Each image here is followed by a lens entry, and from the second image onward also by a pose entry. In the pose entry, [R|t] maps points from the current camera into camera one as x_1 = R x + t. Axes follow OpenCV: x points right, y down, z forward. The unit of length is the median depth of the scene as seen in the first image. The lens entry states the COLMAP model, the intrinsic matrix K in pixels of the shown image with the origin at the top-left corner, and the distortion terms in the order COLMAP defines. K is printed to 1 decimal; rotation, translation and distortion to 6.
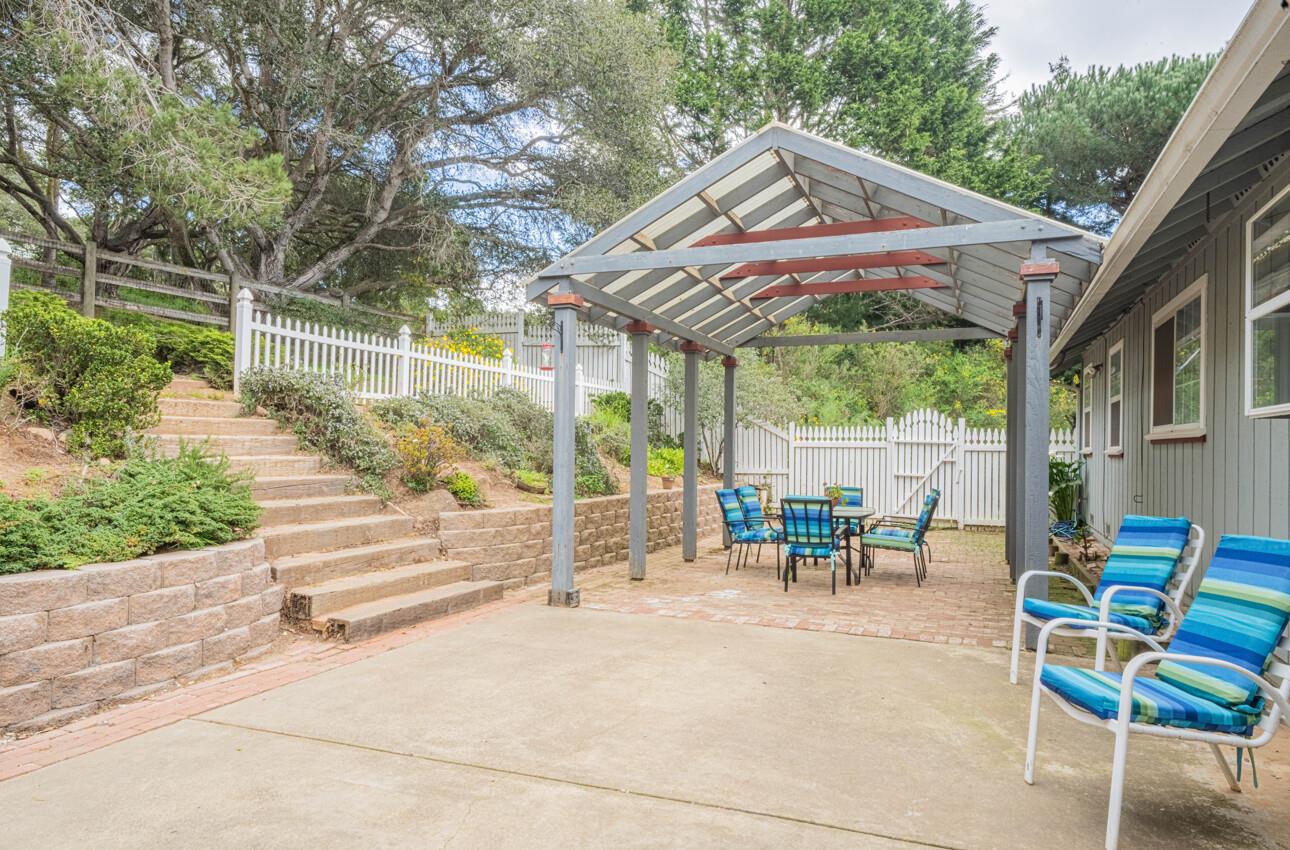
lens RADIAL K [[913.5, 0, 645.1], [0, 913.5, 419.6], [0, 0, 1]] dist [0.010685, 0.004865]
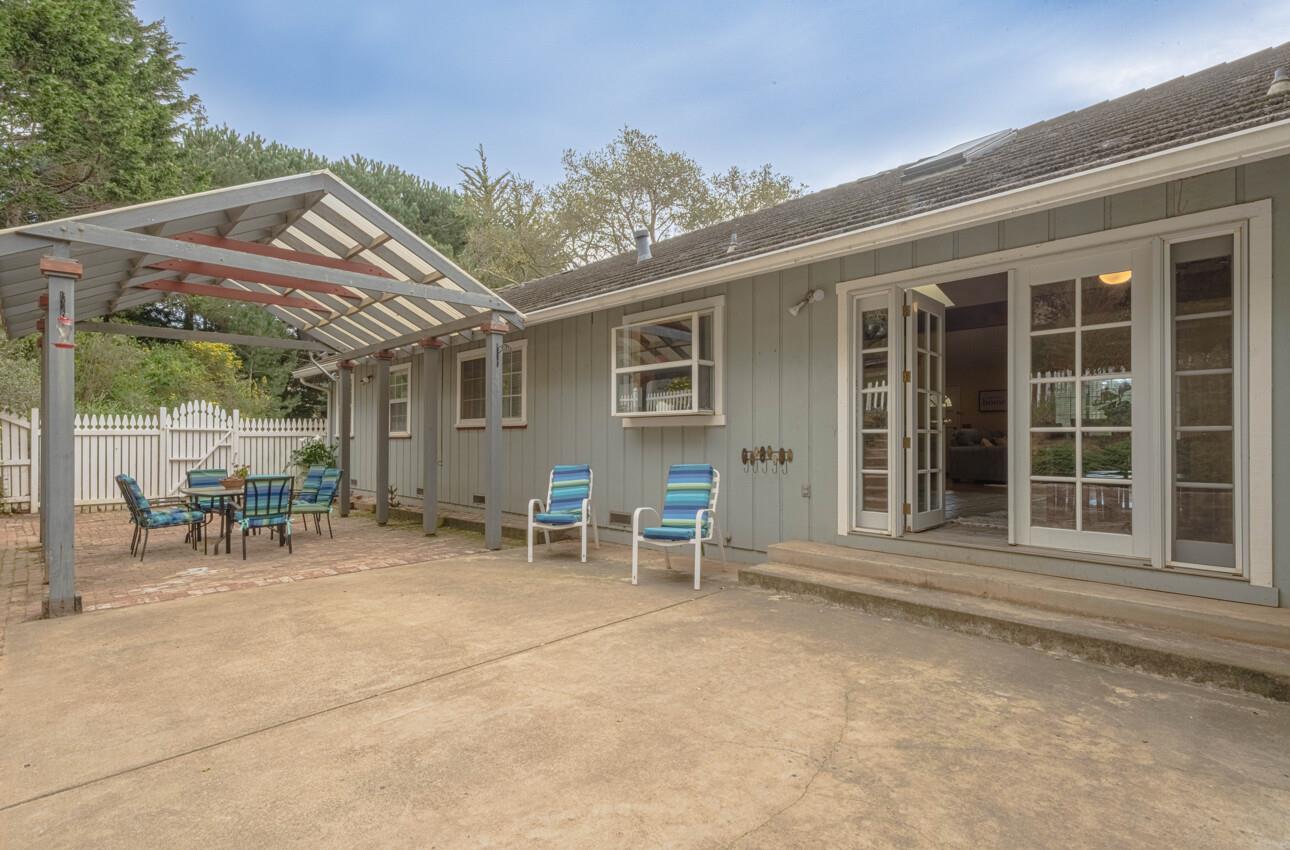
lens RADIAL K [[913.5, 0, 644.9], [0, 913.5, 429.8], [0, 0, 1]] dist [0.010685, 0.004865]
pose [[0.200178, -0.001596, 0.979758, -1.105450], [-0.020863, 0.999765, 0.005891, 0.010275], [-0.979537, -0.021620, 0.200097, 0.360528]]
